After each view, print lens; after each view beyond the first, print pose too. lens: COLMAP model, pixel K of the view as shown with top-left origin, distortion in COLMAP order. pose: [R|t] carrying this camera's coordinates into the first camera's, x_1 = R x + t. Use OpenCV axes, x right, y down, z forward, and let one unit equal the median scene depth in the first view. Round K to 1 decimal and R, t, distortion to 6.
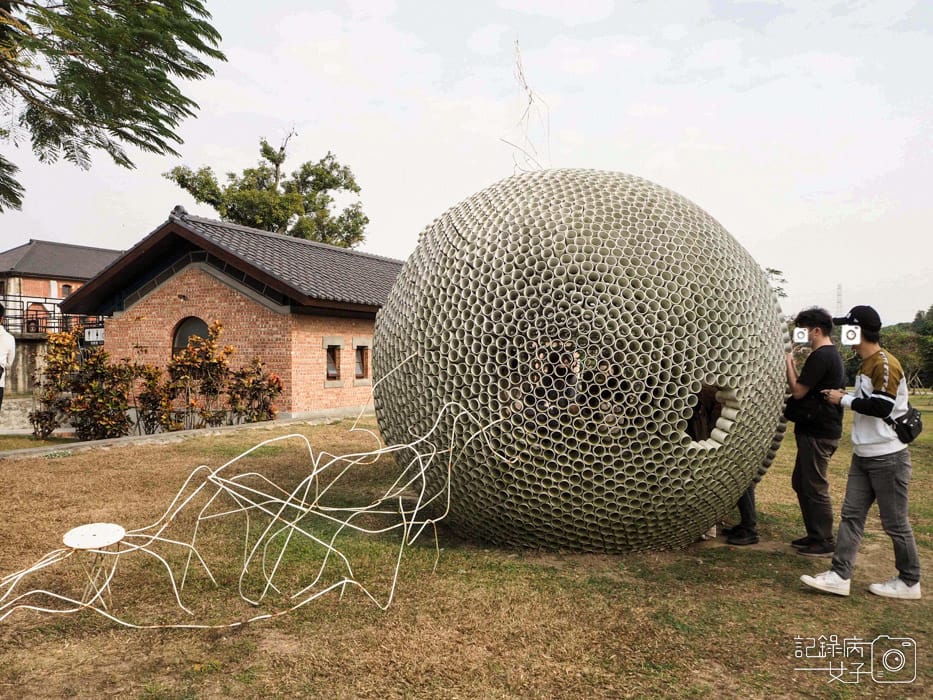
lens RADIAL K [[804.5, 0, 467.2], [0, 804.5, 350.5], [0, 0, 1]] dist [-0.053258, 0.039066]
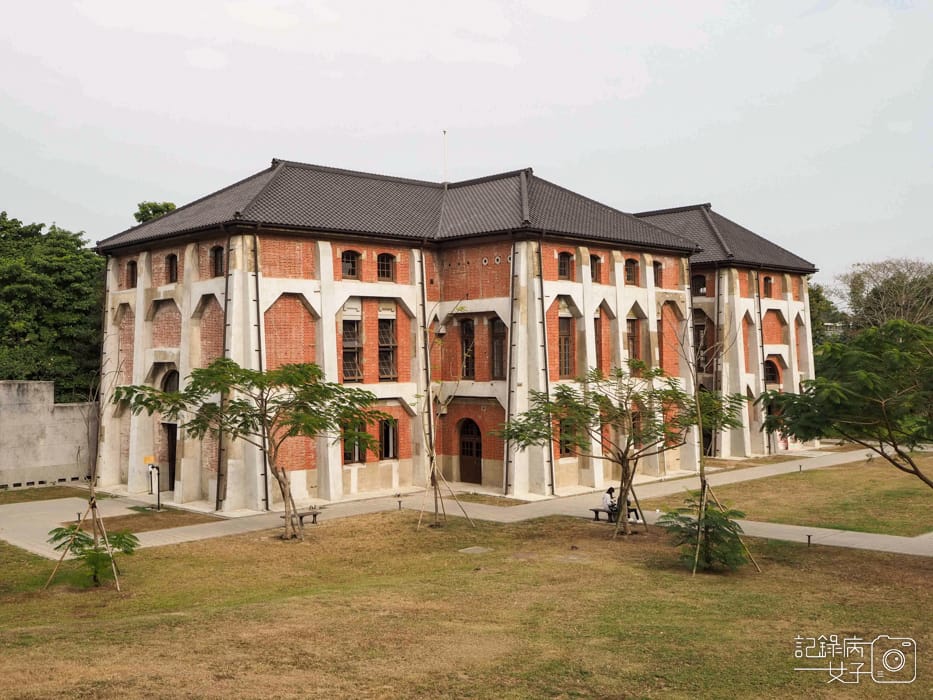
lens RADIAL K [[1008.7, 0, 461.6], [0, 1008.7, 342.0], [0, 0, 1]] dist [0.007959, 0.000000]
pose [[0.952744, -0.016360, -0.303334, -0.279211], [0.013484, 0.999842, -0.011574, -0.024975], [0.303475, 0.006937, 0.952814, 0.491395]]
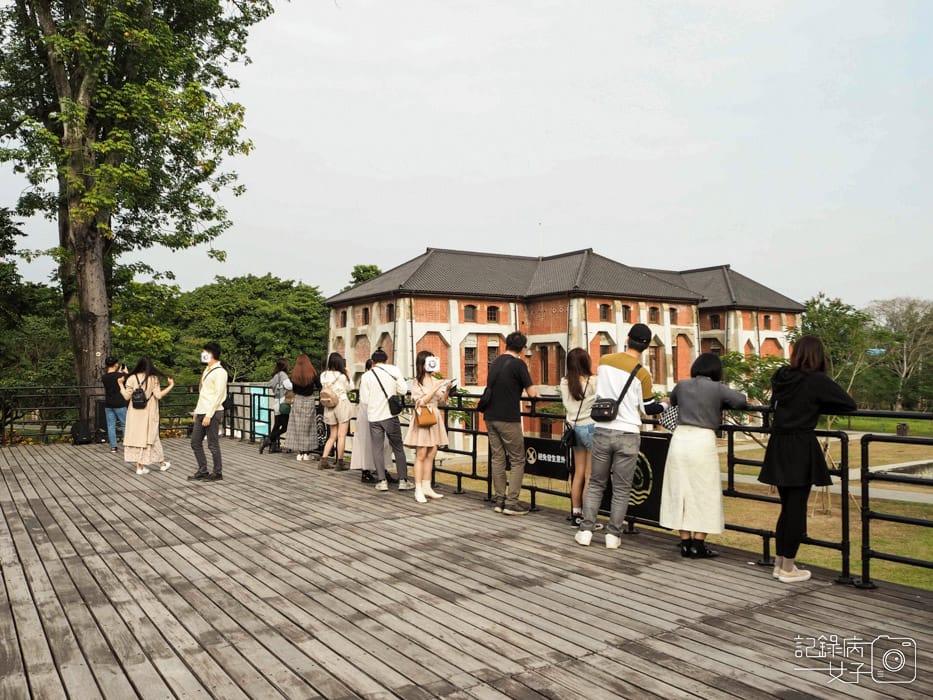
lens RADIAL K [[804.5, 0, 458.5], [0, 804.5, 342.9], [0, 0, 1]] dist [-0.053258, 0.039066]
pose [[0.878284, -0.021532, -0.477654, -0.164964], [0.008078, 0.999511, -0.030203, -0.026248], [0.478071, 0.022668, 0.878029, 0.355864]]
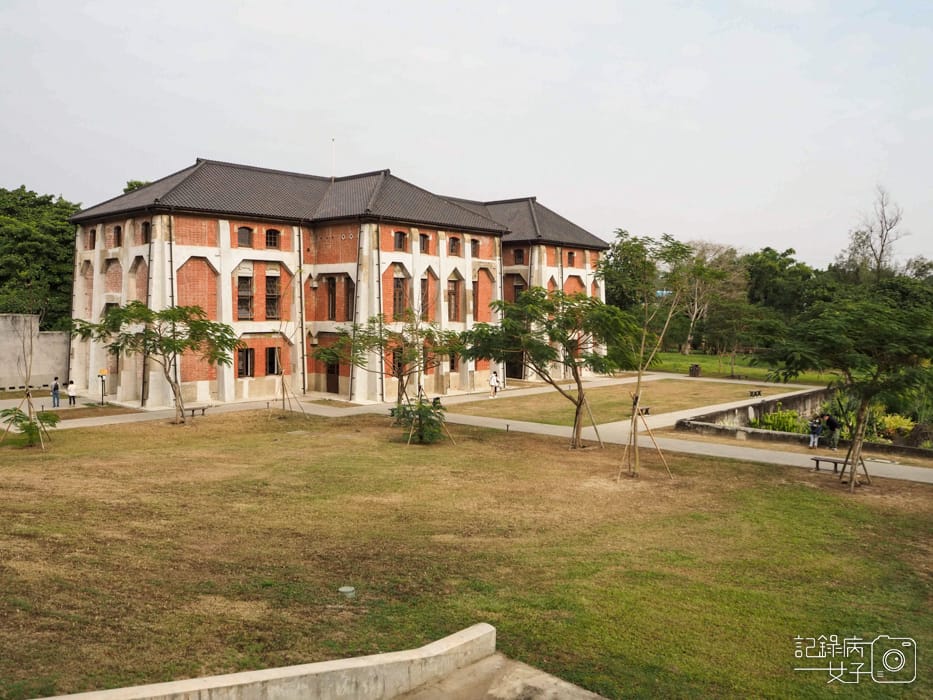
lens RADIAL K [[804.5, 0, 466.4], [0, 804.5, 349.1], [0, 0, 1]] dist [-0.053258, 0.039066]
pose [[0.967818, 0.025109, -0.250395, -0.178536], [-0.010874, 0.998253, 0.058071, -0.025774], [0.251415, -0.053479, 0.966401, 0.438264]]
